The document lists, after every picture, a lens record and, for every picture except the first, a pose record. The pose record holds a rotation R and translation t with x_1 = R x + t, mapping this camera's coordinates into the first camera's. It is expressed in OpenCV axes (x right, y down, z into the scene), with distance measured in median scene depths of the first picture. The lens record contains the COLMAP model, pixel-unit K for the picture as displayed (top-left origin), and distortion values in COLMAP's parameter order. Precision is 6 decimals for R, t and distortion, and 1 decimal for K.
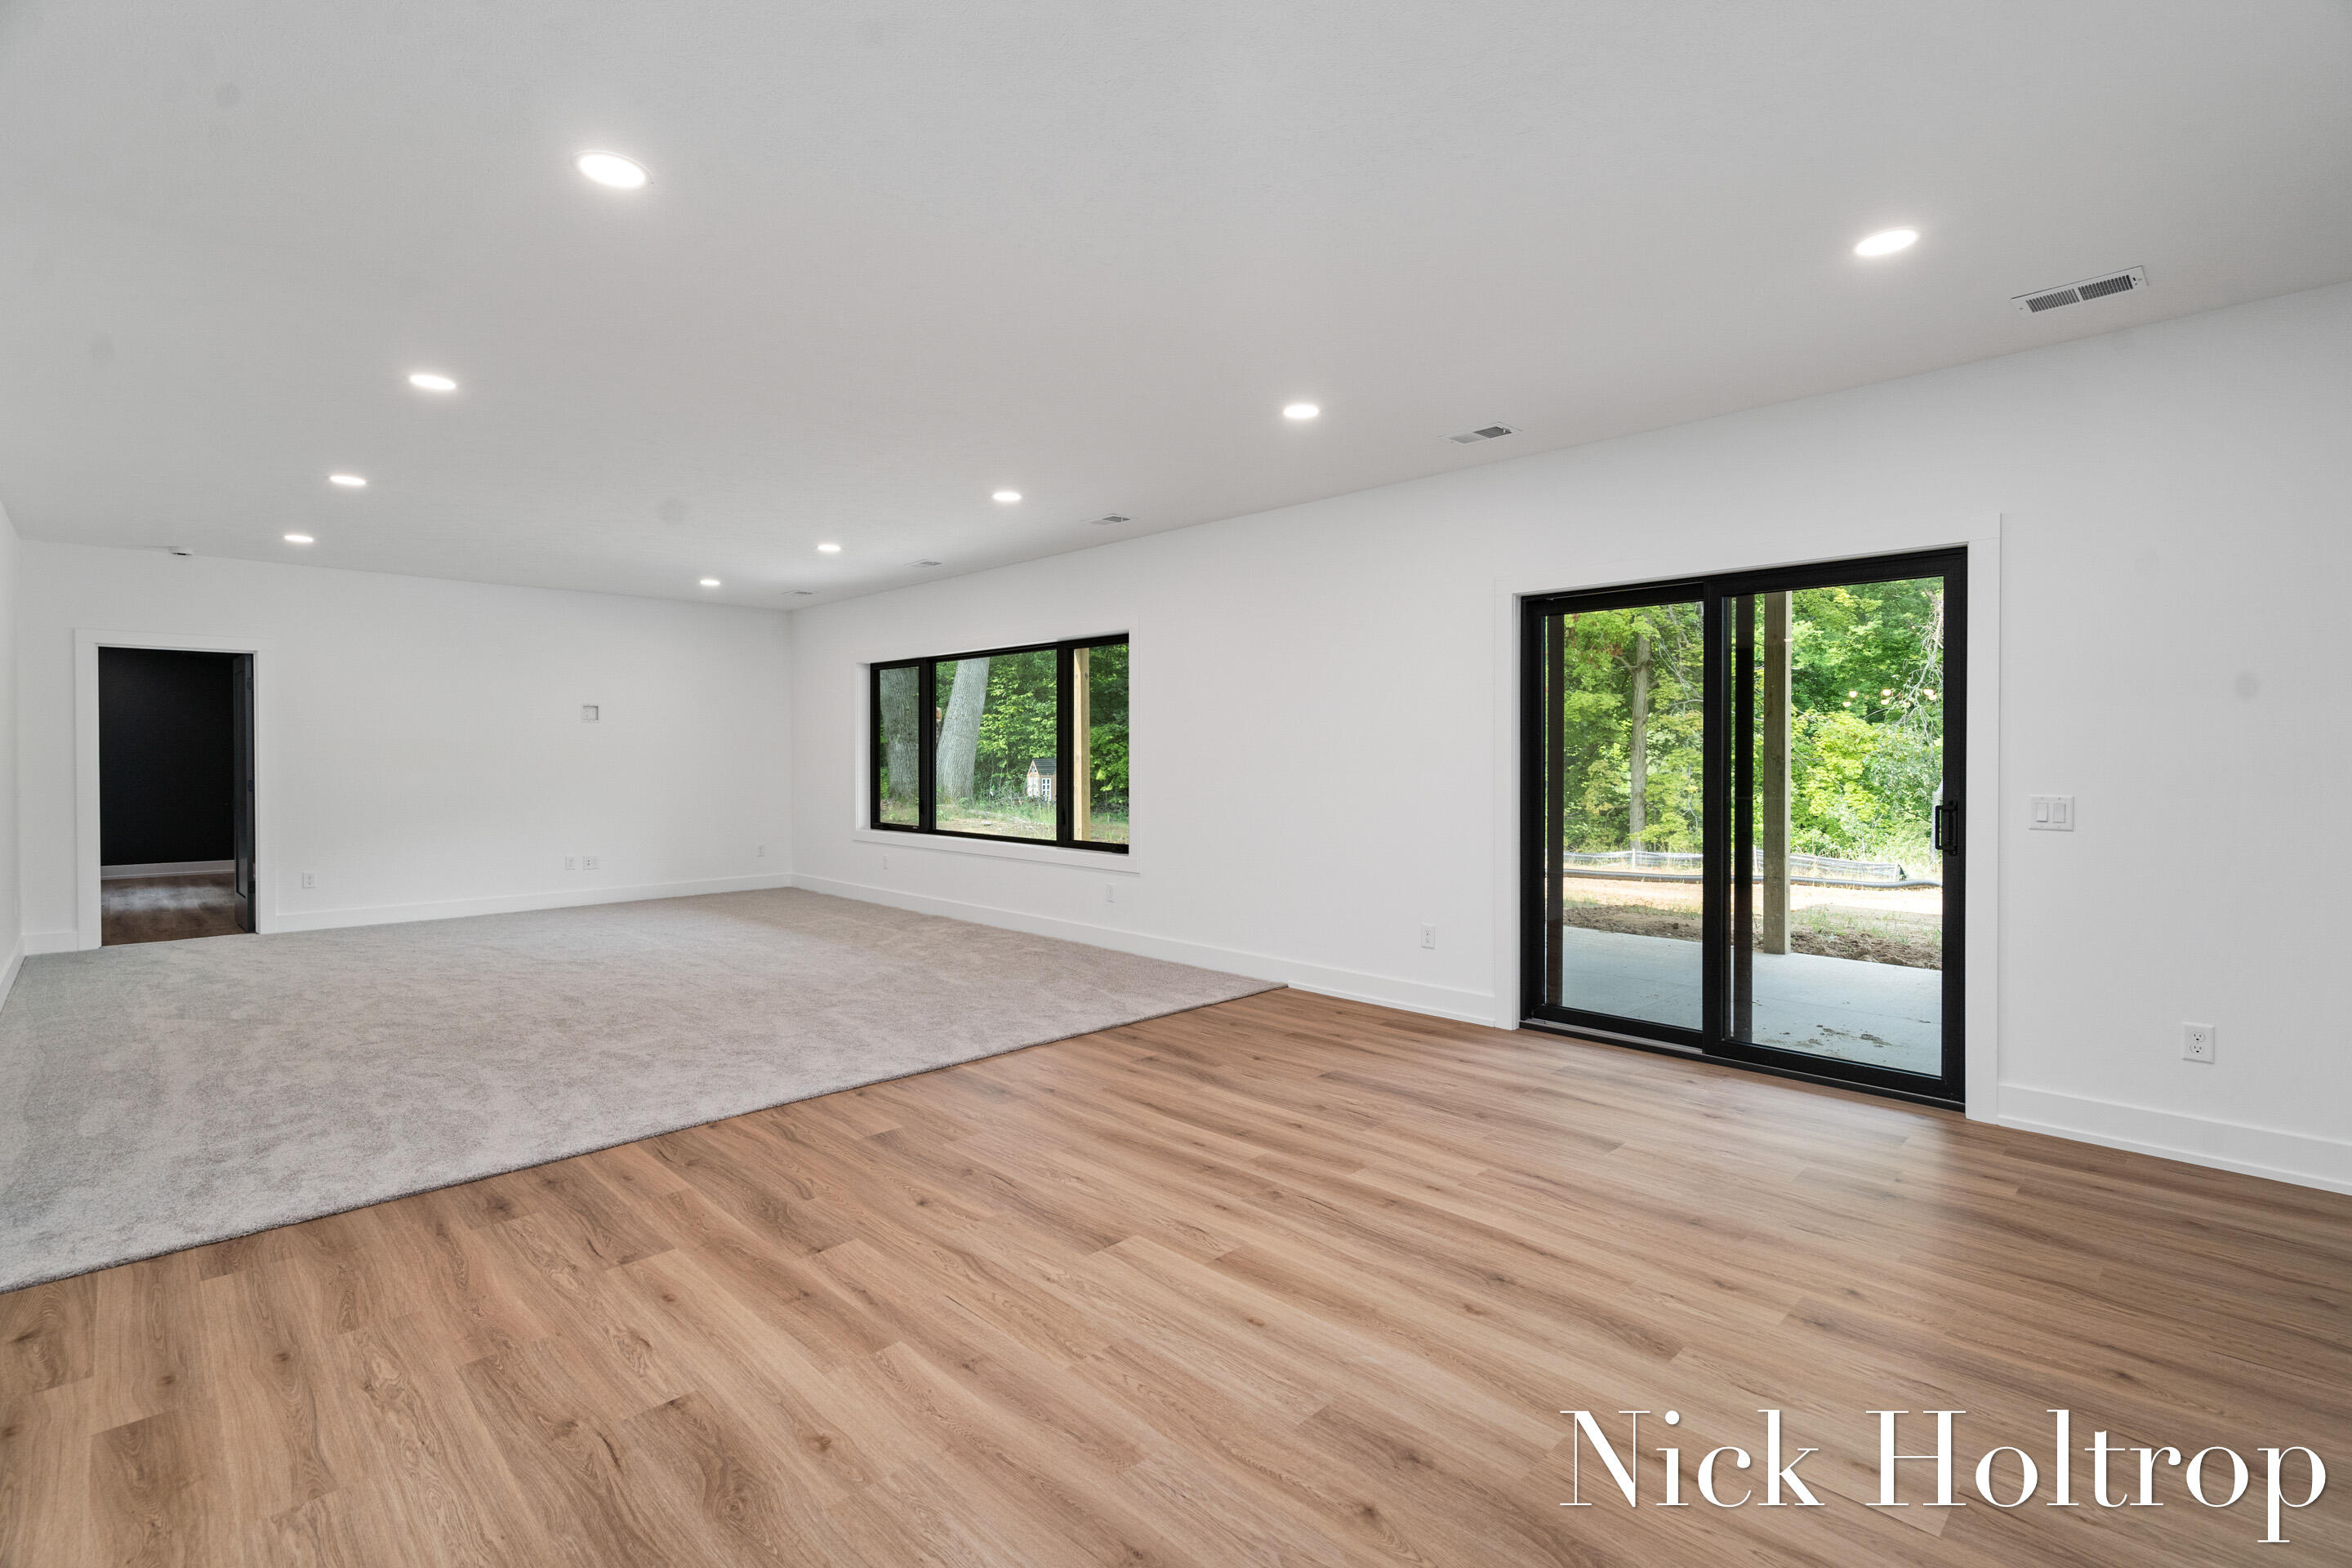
lens RADIAL K [[1072.8, 0, 1176.6], [0, 1072.8, 770.5], [0, 0, 1]] dist [0.000146, 0.002383]
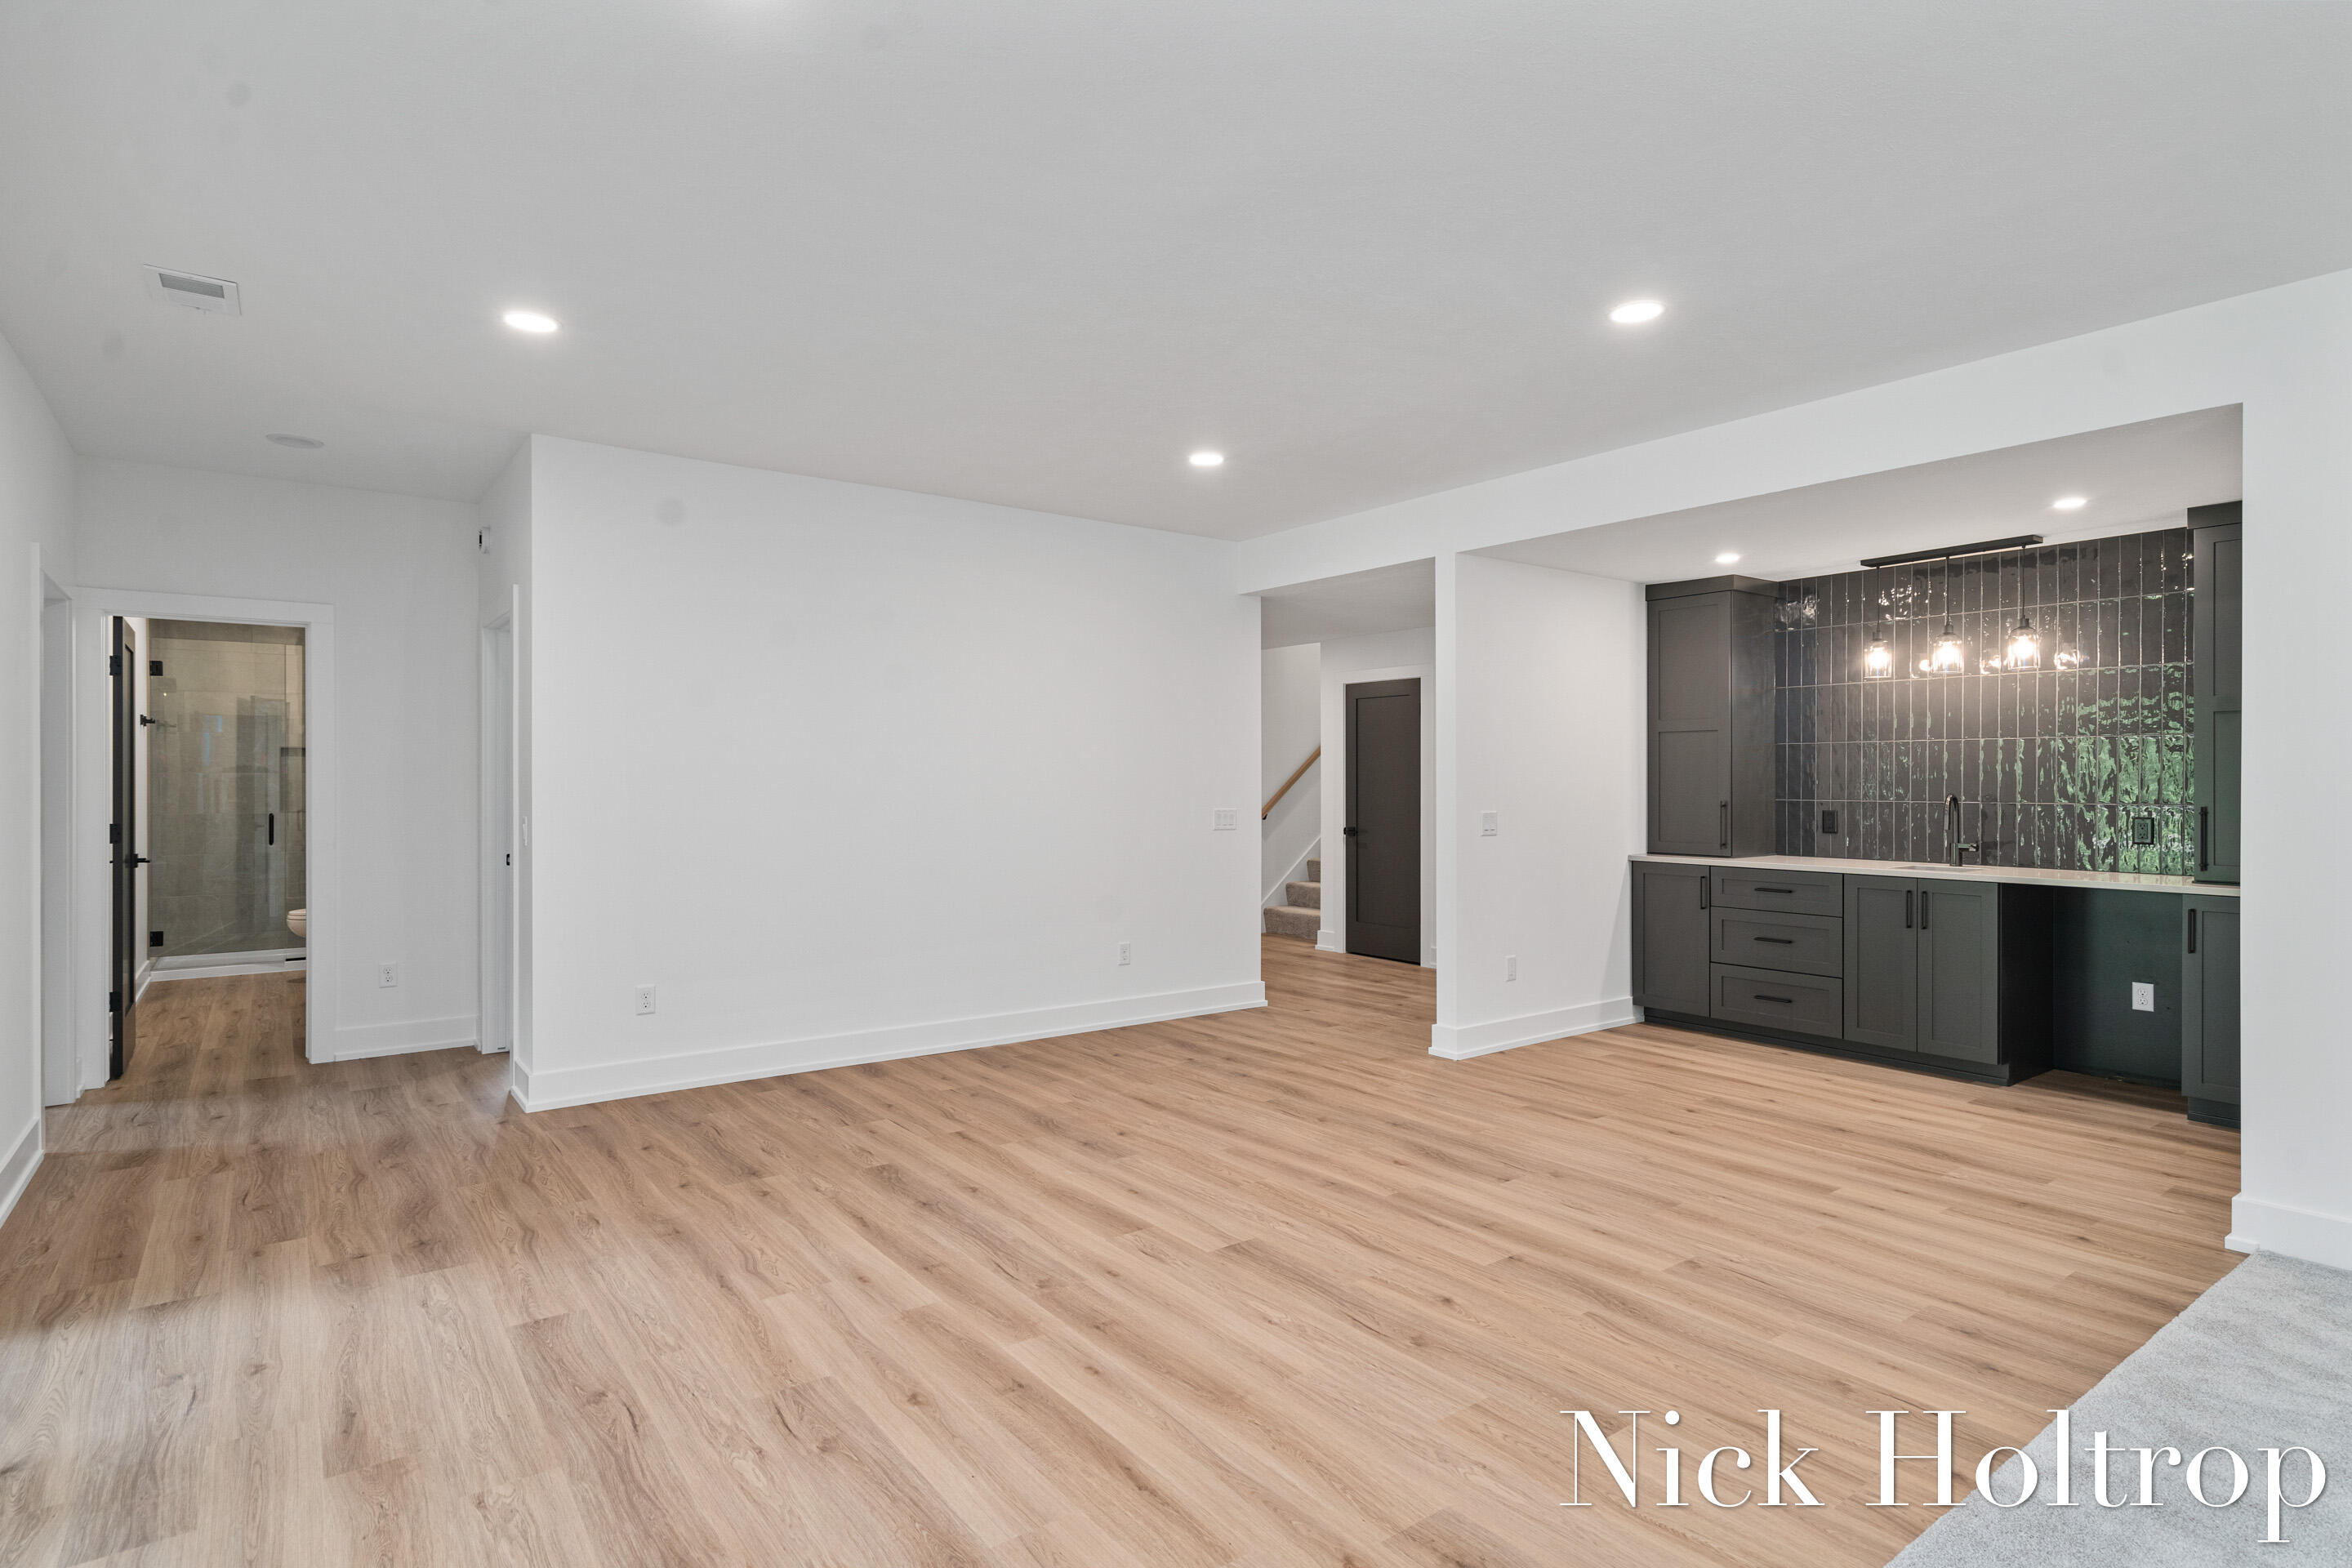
lens RADIAL K [[1211.2, 0, 1178.2], [0, 1211.2, 781.7], [0, 0, 1]] dist [0.004766, 0.001880]
pose [[-0.991109, 0.000112, 0.133055, -0.163135], [0.002168, 0.999880, 0.015307, -0.035356], [-0.133037, 0.015459, -0.990990, 2.144049]]
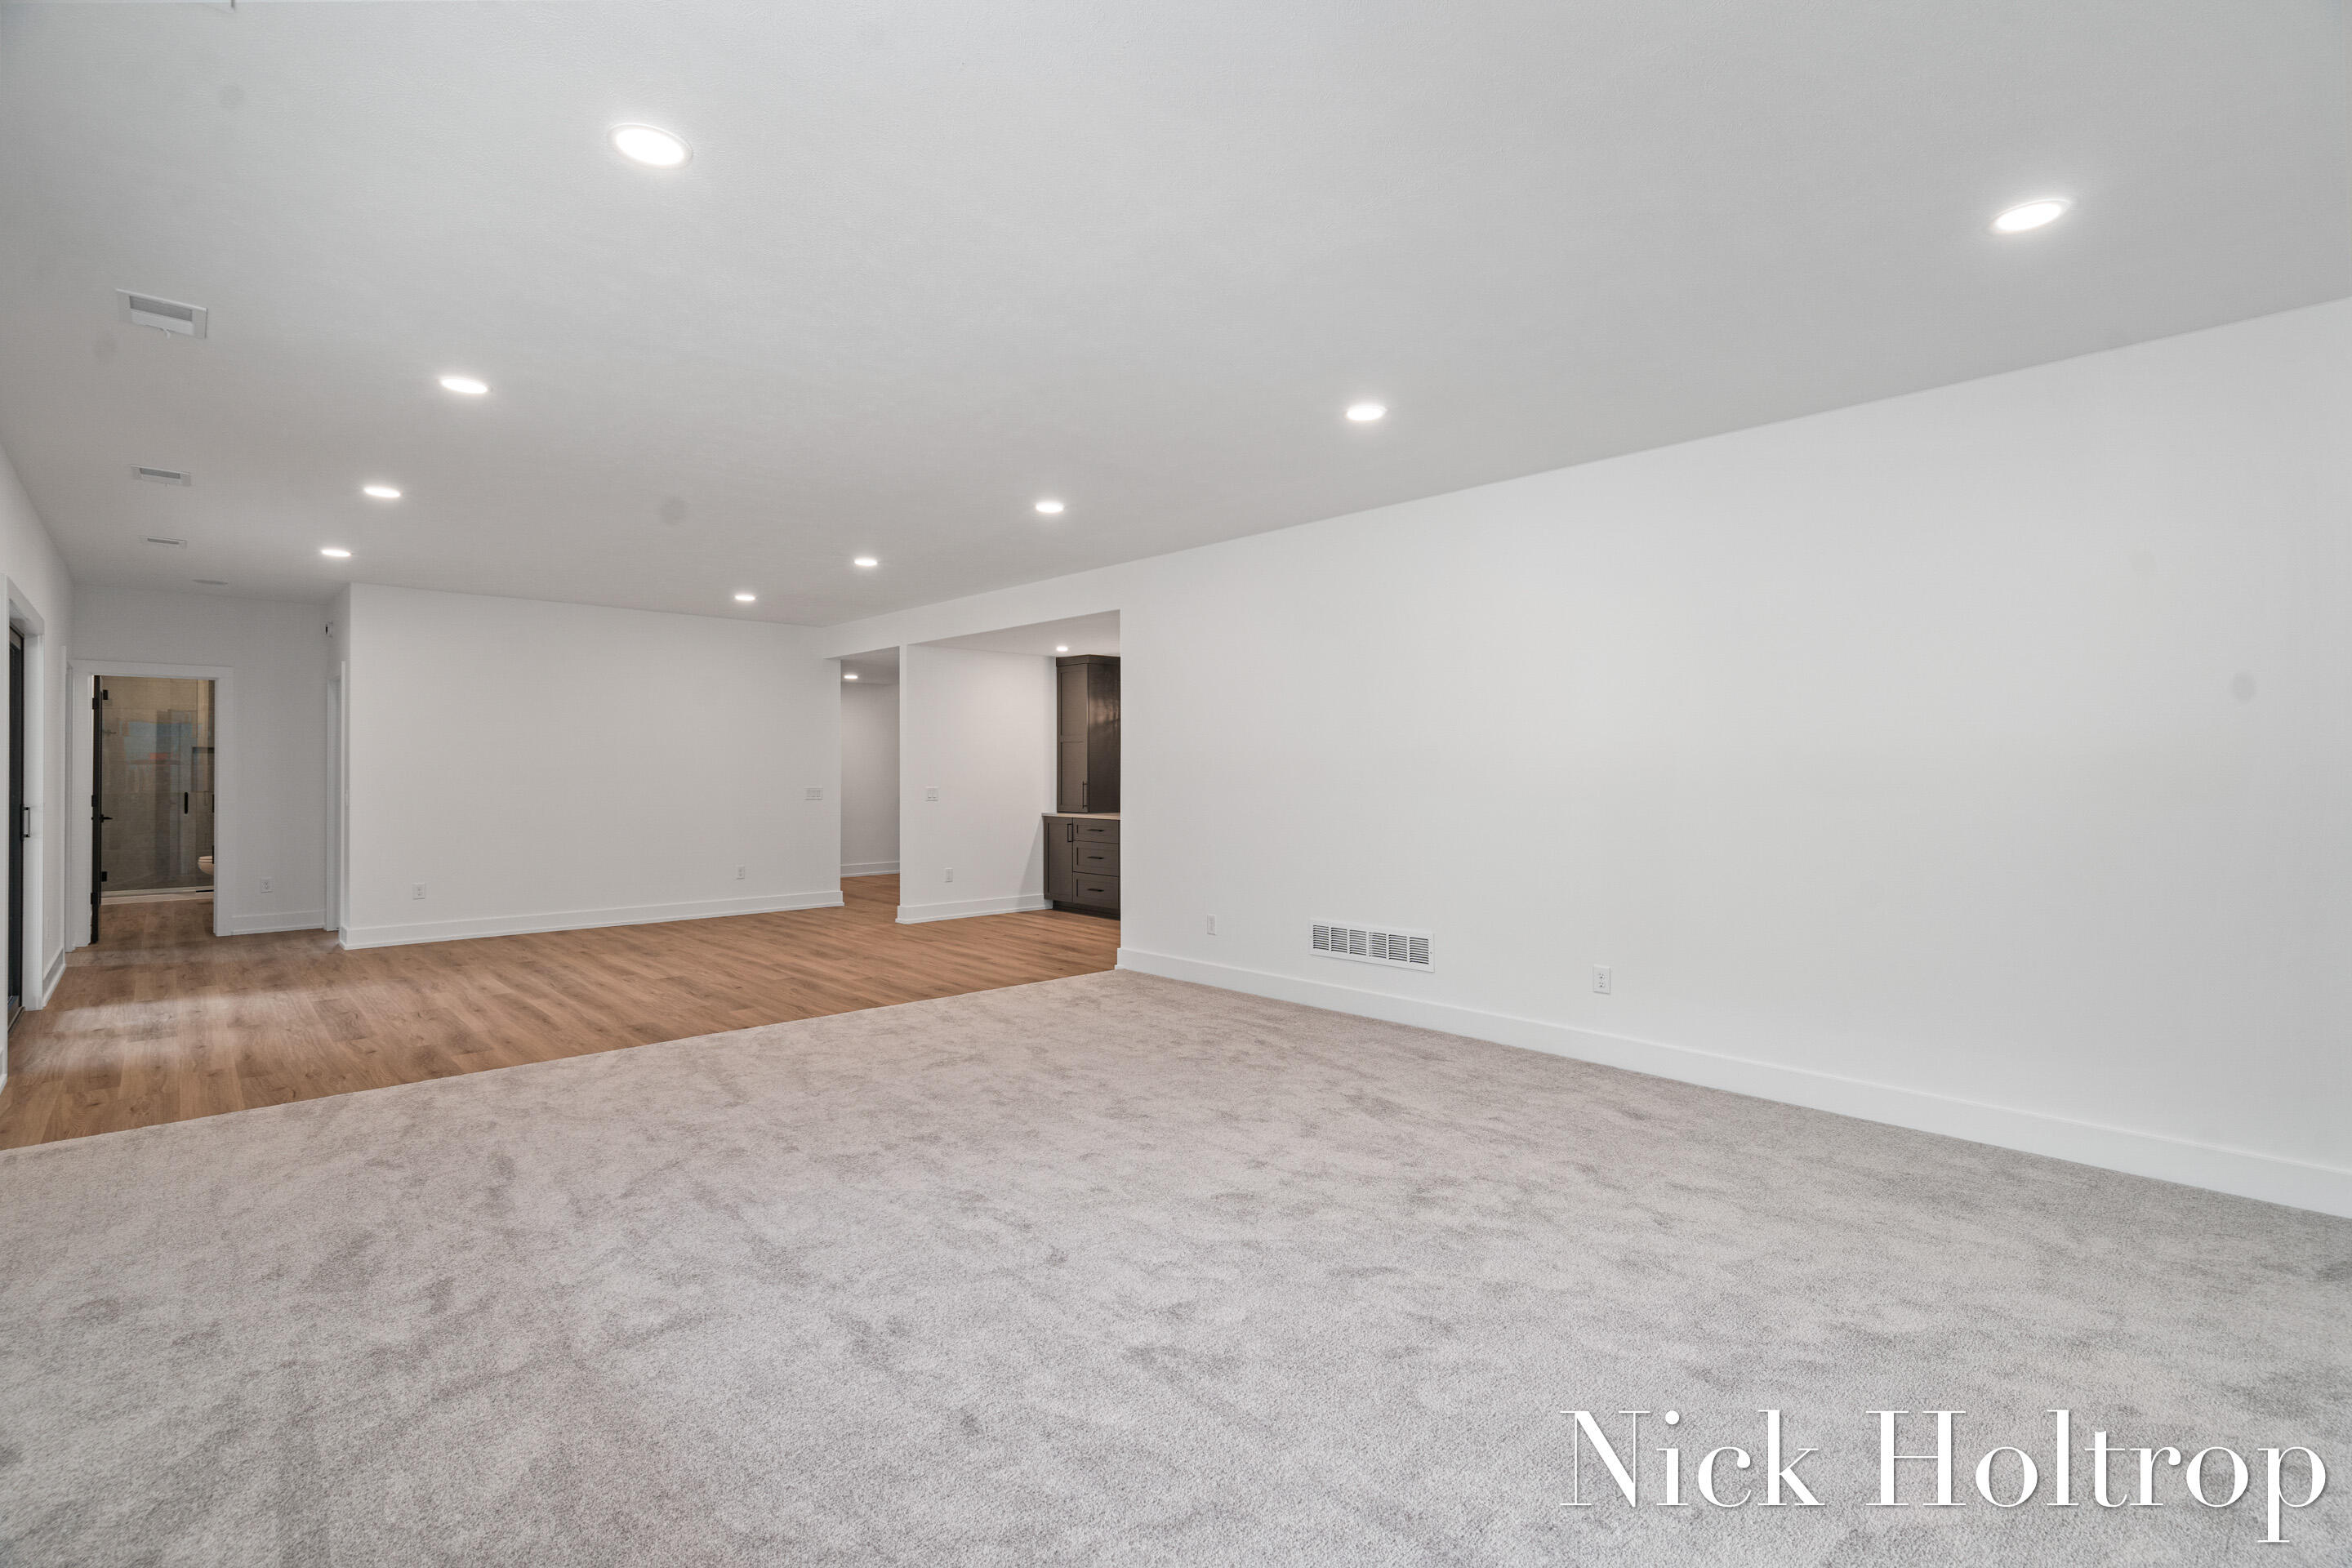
lens RADIAL K [[1072.8, 0, 1172.3], [0, 1072.8, 769.5], [0, 0, 1]] dist [0.000146, 0.002383]
pose [[-0.999721, 0.000336, 0.023630, -1.201946], [0.000664, 0.999904, 0.013849, -0.051039], [-0.023623, 0.013861, -0.999625, 3.270387]]
